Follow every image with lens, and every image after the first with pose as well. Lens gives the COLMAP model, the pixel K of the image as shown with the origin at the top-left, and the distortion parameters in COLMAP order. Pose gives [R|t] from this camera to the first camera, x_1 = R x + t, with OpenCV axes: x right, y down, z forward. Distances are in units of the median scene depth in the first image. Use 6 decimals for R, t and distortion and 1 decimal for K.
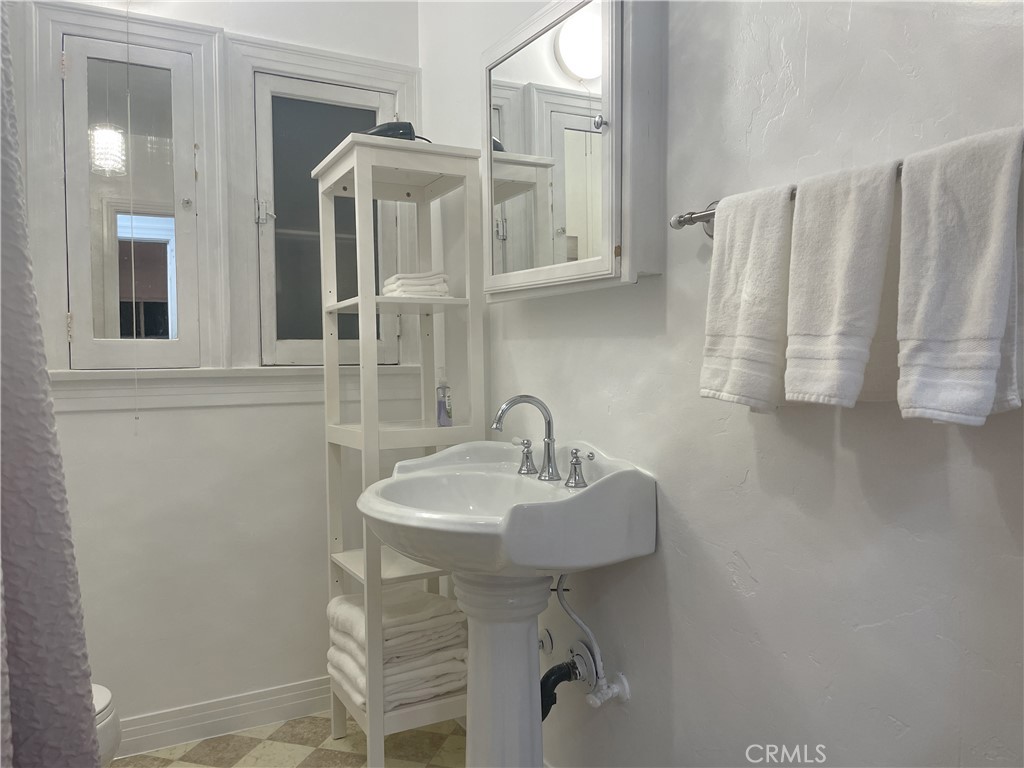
lens RADIAL K [[779.5, 0, 510.9], [0, 779.5, 385.3], [0, 0, 1]] dist [0.051816, -0.055422]
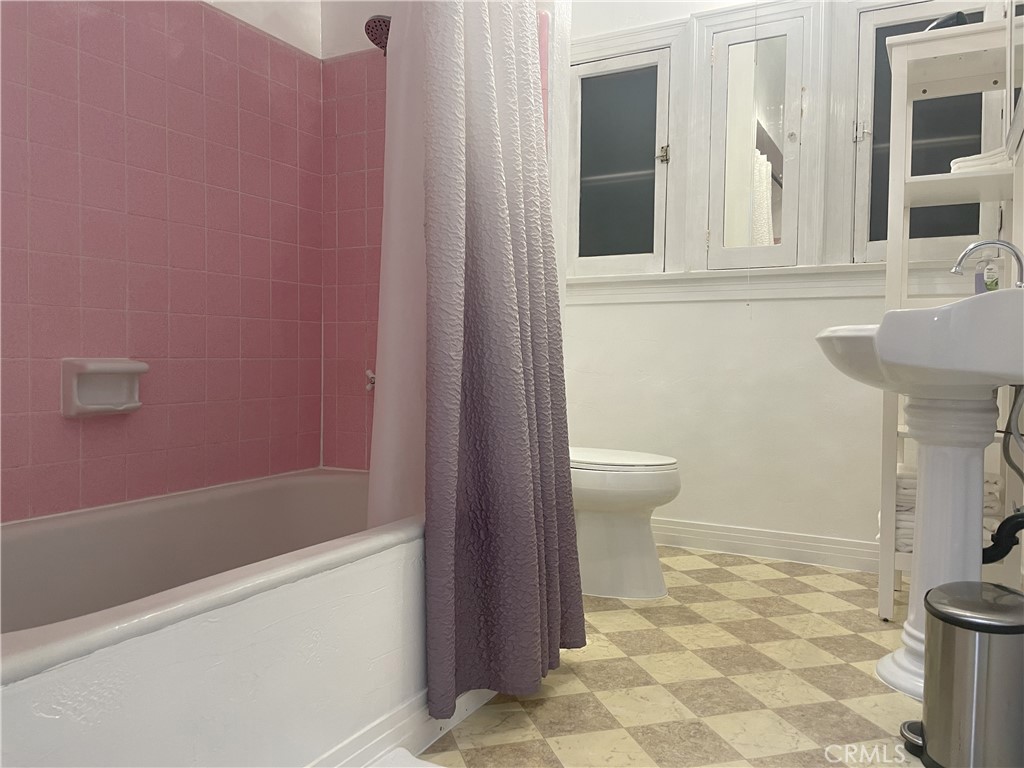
lens RADIAL K [[779.5, 0, 513.4], [0, 779.5, 384.8], [0, 0, 1]] dist [0.051816, -0.055422]
pose [[0.556549, 0.047895, -0.829433, 0.412998], [-0.040434, 0.998715, 0.030539, 0.150280], [0.829830, 0.016541, 0.557771, -0.082781]]
